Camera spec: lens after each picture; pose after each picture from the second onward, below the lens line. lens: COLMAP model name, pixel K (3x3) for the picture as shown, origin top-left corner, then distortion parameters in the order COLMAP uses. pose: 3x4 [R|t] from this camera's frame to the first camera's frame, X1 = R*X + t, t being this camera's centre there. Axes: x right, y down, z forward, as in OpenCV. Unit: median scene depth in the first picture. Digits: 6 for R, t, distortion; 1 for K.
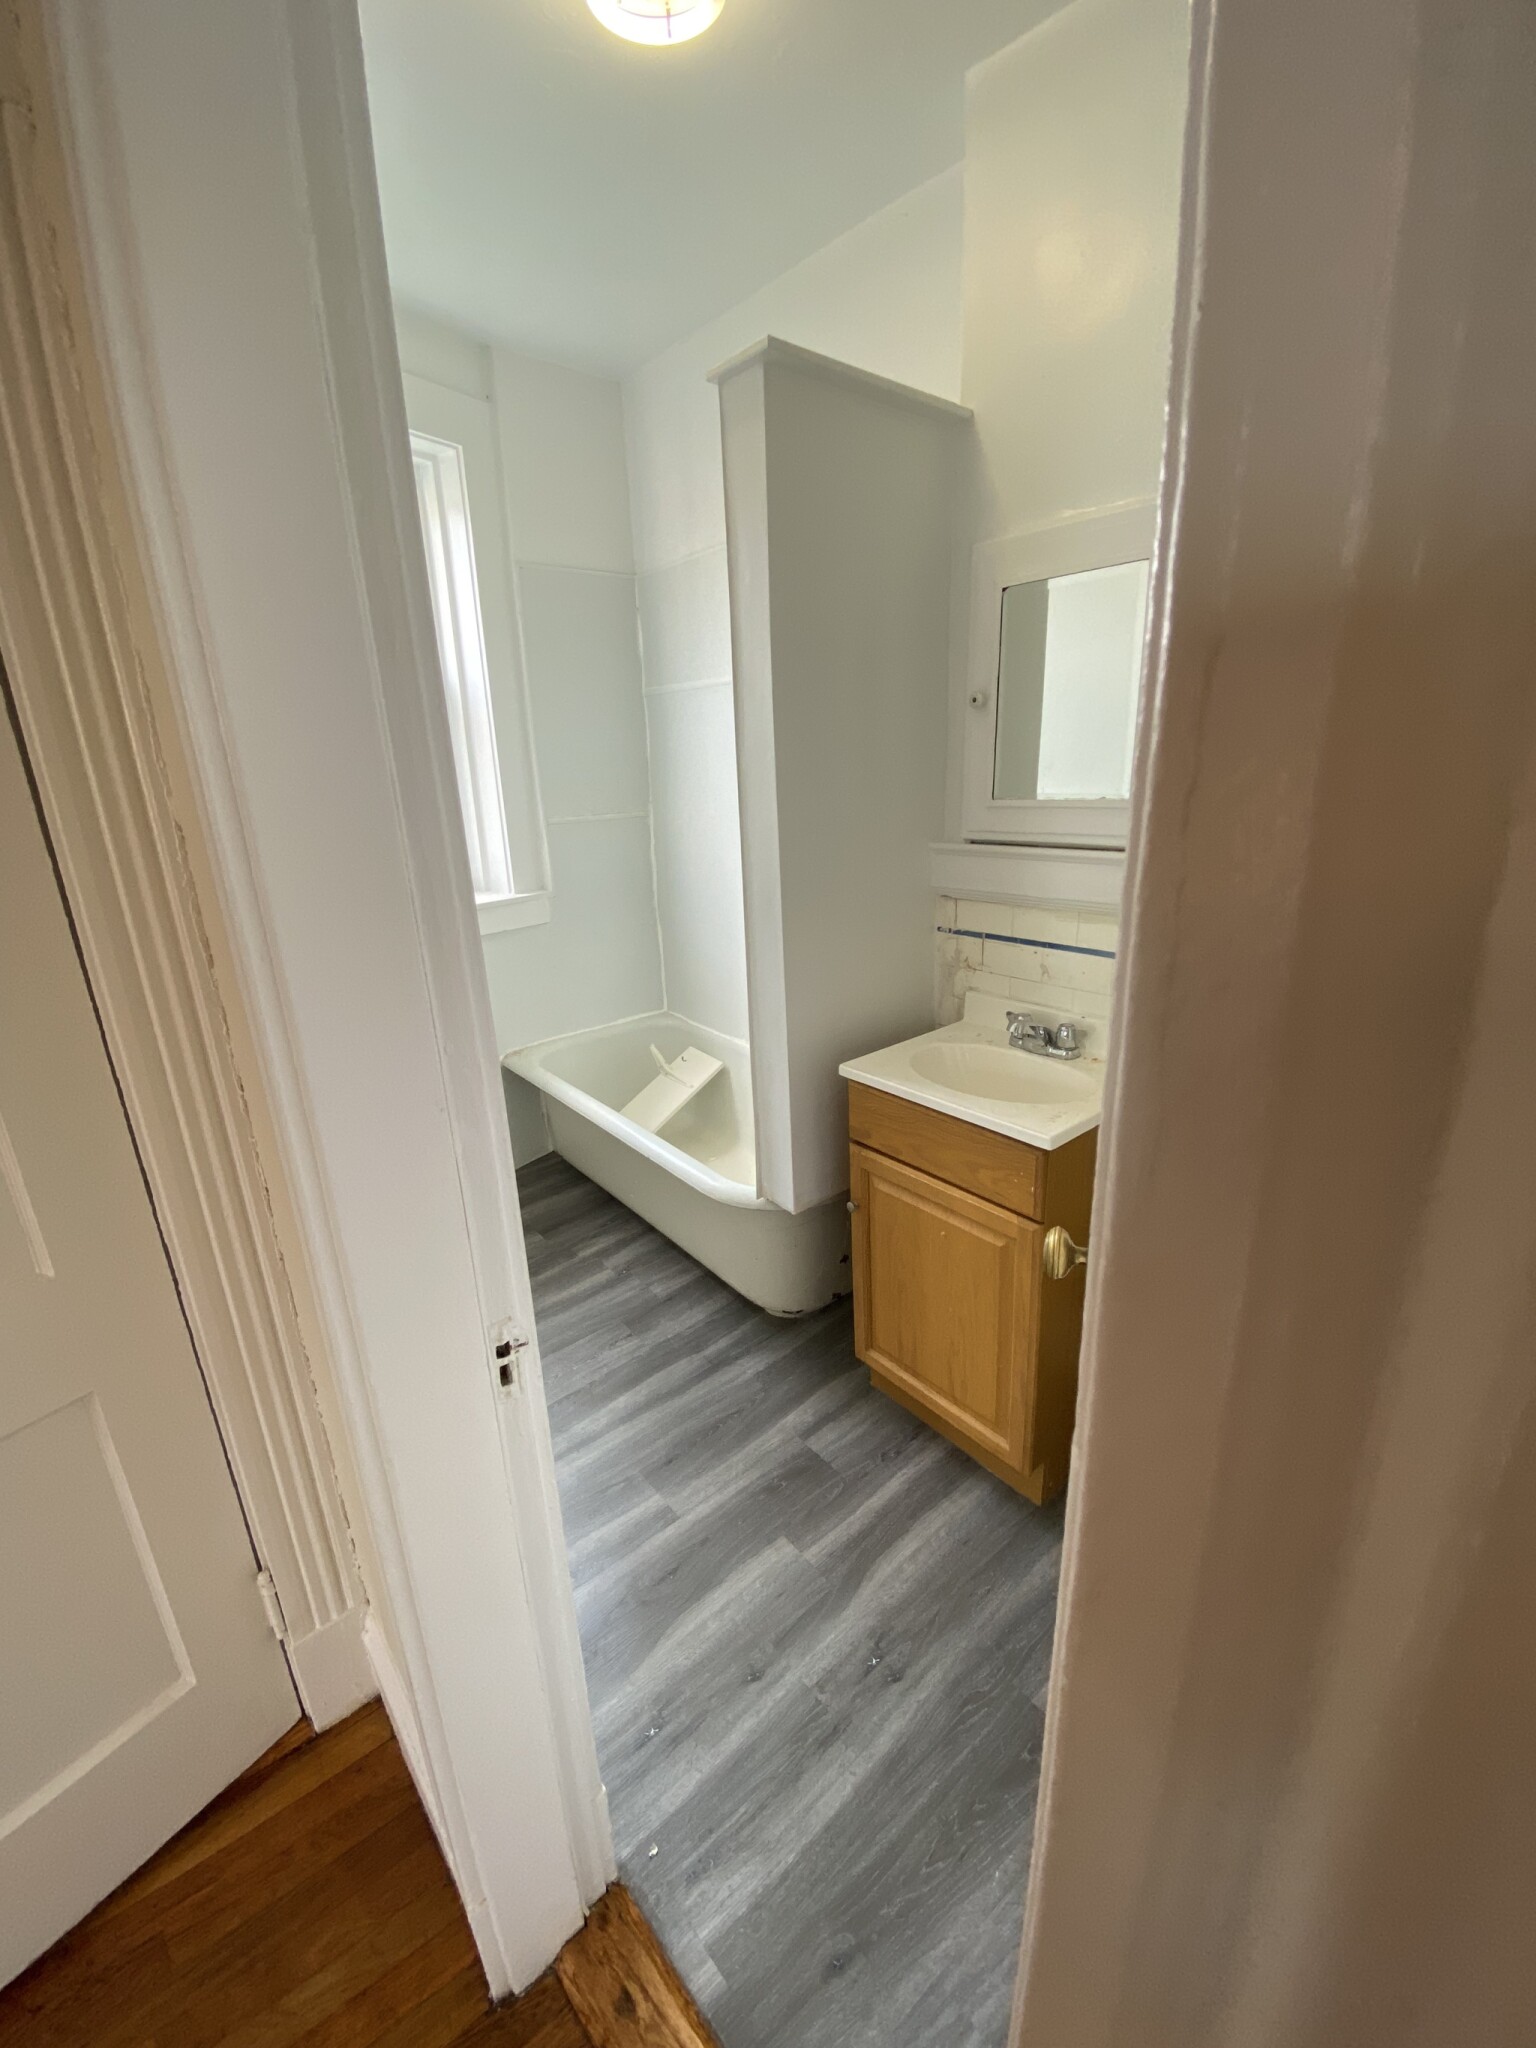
lens RADIAL K [[822.0, 0, 745.6], [0, 822.0, 1017.8], [0, 0, 1]] dist [-0.000149, -0.009470]
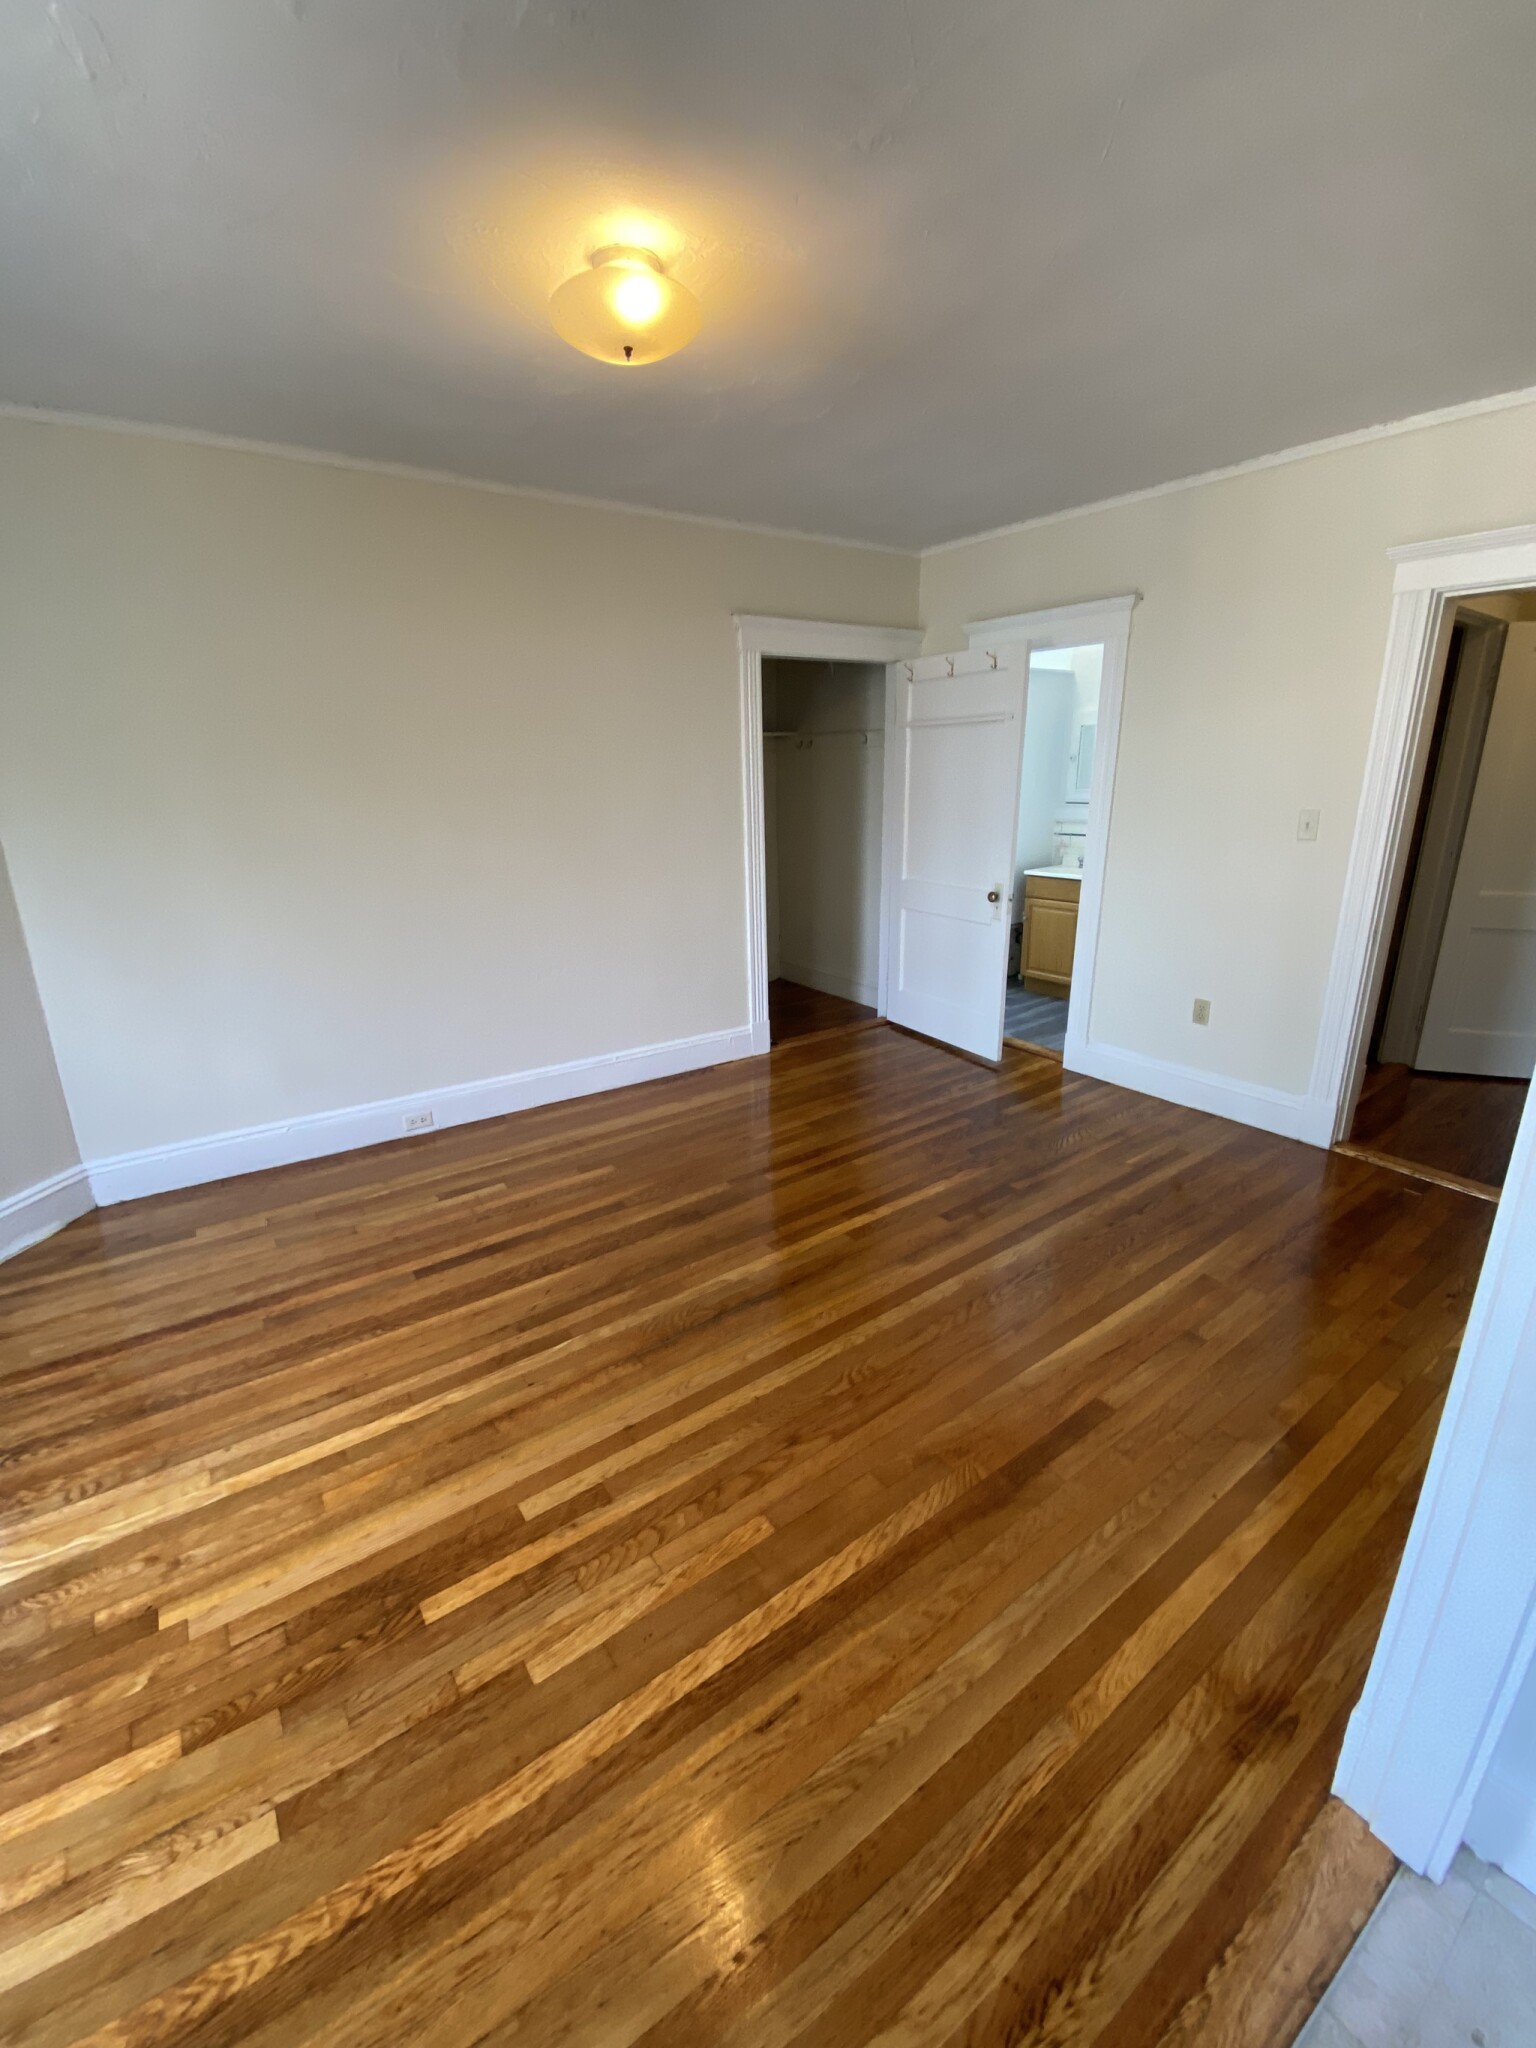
lens RADIAL K [[840.1, 0, 732.5], [0, 840.1, 1024.3], [0, 0, 1]] dist [0.022184, -0.000101]
pose [[0.997525, 0.041018, -0.057108, -0.810661], [-0.040914, 0.999158, 0.002999, 0.686320], [0.057183, -0.000656, 0.998363, -2.359463]]
